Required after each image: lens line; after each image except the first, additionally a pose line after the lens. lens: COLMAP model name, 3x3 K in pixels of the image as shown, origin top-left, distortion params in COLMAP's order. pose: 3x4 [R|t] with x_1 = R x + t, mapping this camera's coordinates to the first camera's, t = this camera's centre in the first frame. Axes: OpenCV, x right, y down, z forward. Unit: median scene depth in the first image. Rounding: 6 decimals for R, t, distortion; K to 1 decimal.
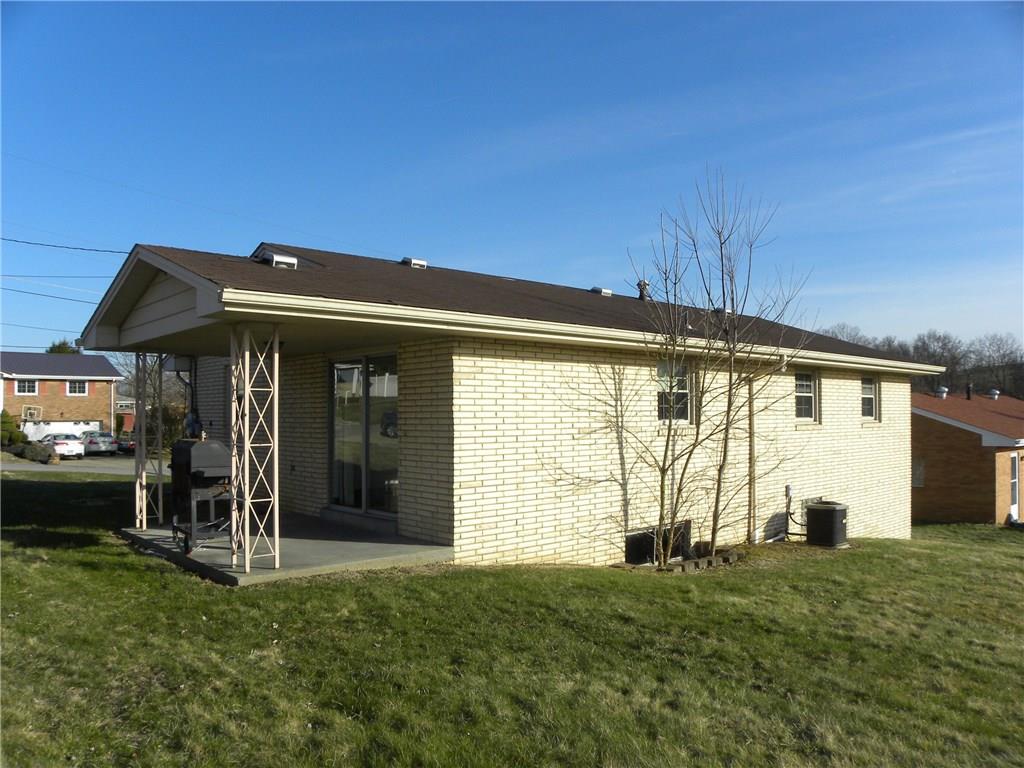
lens RADIAL K [[780.9, 0, 508.1], [0, 780.9, 397.9], [0, 0, 1]] dist [-0.156924, 0.110049]
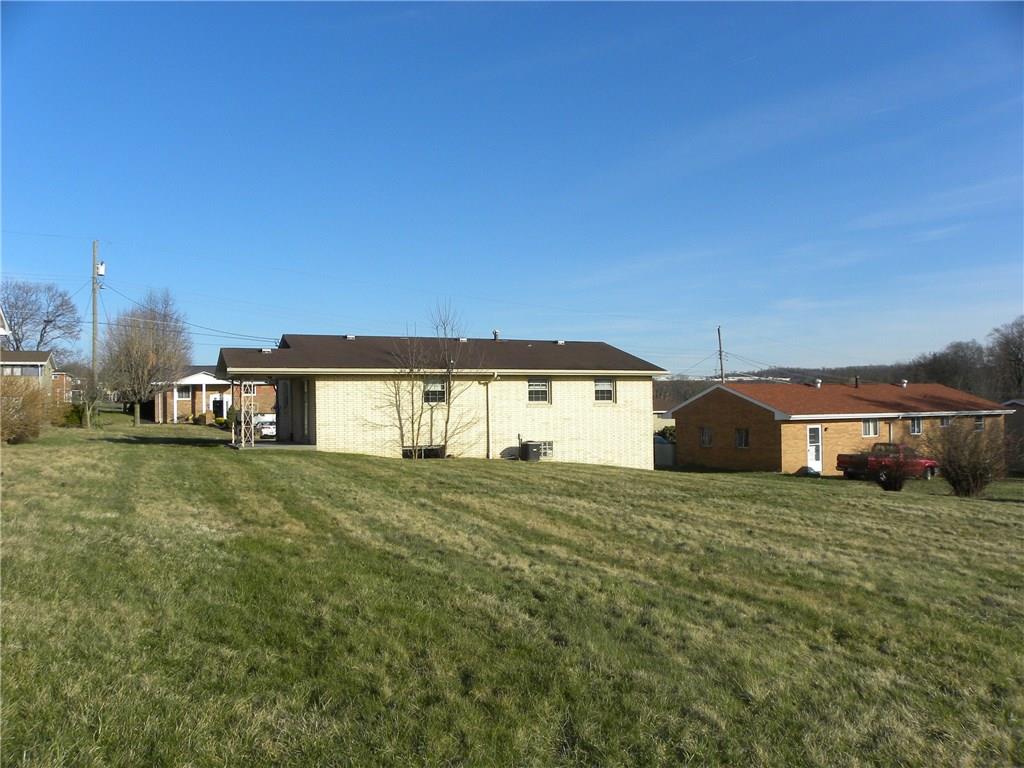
lens RADIAL K [[780.9, 0, 508.1], [0, 780.9, 397.9], [0, 0, 1]] dist [-0.156924, 0.110049]
pose [[0.958712, -0.015208, -0.283971, 1.203993], [0.017403, 0.999835, 0.005208, 0.006683], [0.283845, -0.009935, 0.958819, -1.326196]]
